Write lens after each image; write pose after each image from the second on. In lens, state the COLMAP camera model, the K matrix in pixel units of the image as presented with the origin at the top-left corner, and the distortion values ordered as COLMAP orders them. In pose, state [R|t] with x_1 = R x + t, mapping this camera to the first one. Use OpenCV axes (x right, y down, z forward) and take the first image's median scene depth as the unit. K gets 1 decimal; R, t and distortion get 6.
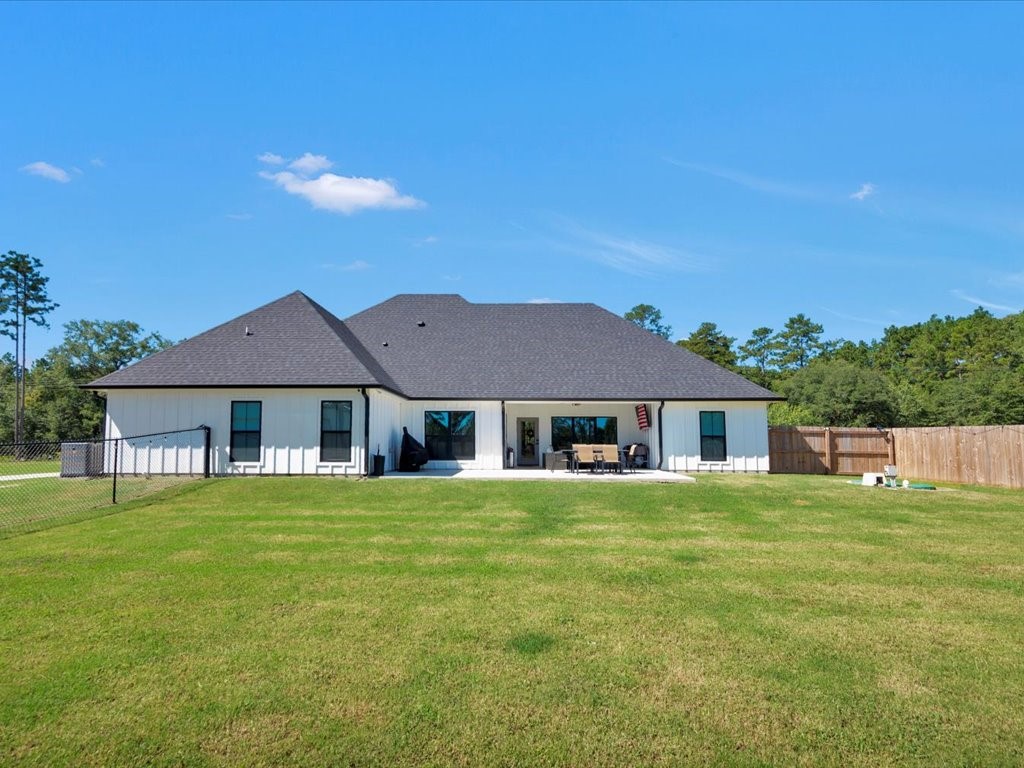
lens RADIAL K [[503.3, 0, 513.7], [0, 503.3, 388.4], [0, 0, 1]] dist [-0.003587, -0.000495]
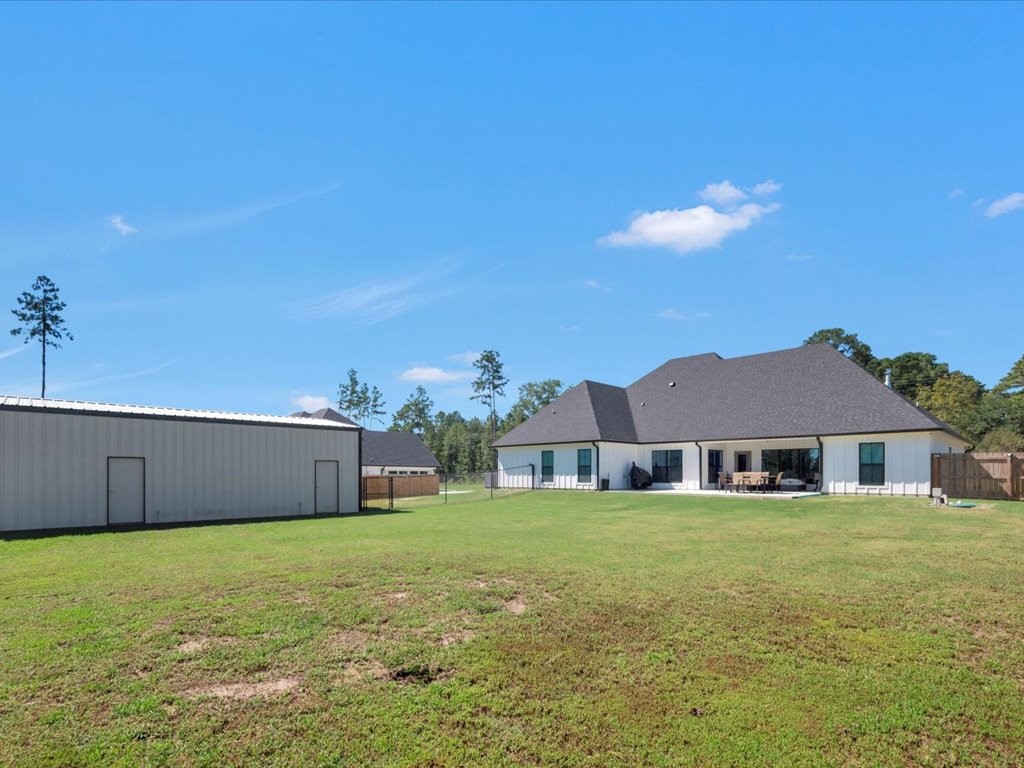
lens RADIAL K [[503.3, 0, 513.7], [0, 503.3, 388.4], [0, 0, 1]] dist [-0.003587, -0.000495]
pose [[0.721824, -0.118563, -0.681845, 0.619354], [0.082953, 0.992936, -0.084840, -0.051327], [0.687087, 0.004679, 0.726560, -0.431228]]
